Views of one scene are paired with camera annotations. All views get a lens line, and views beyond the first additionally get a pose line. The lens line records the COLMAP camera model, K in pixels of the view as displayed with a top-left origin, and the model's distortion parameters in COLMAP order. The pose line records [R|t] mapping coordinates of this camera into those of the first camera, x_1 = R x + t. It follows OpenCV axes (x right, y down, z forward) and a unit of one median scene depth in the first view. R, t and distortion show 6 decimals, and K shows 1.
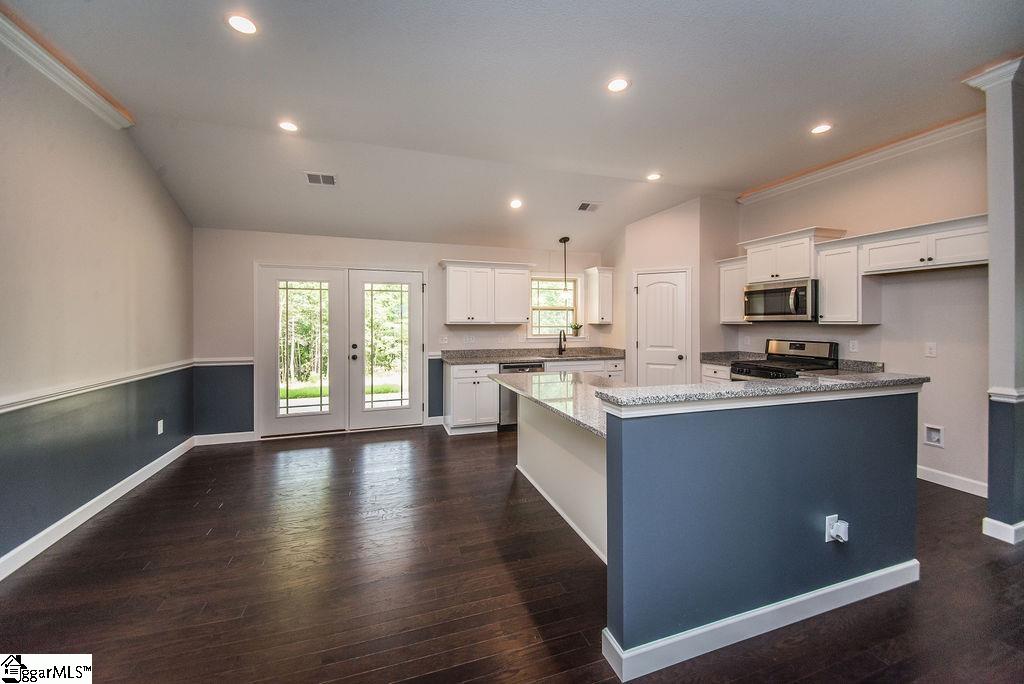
lens RADIAL K [[398.3, 0, 511.9], [0, 398.3, 324.5], [0, 0, 1]] dist [0.010850, -0.004486]
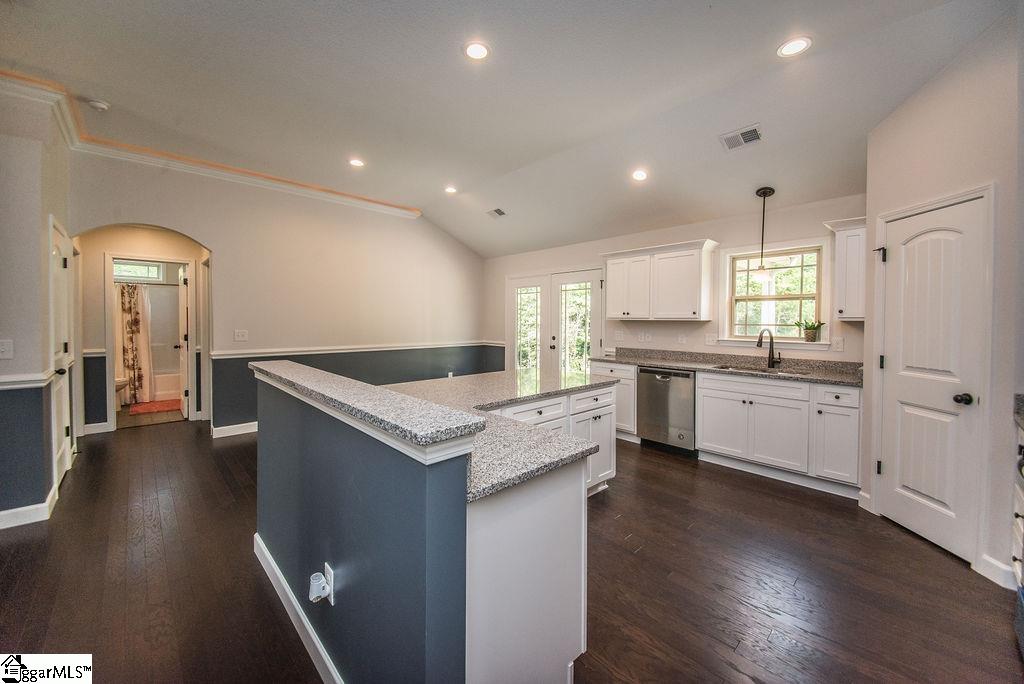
lens RADIAL K [[398.3, 0, 491.7], [0, 398.3, 326.1], [0, 0, 1]] dist [0.010850, -0.004486]
pose [[0.397319, 0.017501, -0.917514, 0.603144], [-0.015127, 0.999807, 0.012520, 0.006568], [0.917556, 0.008904, 0.397507, 0.354781]]
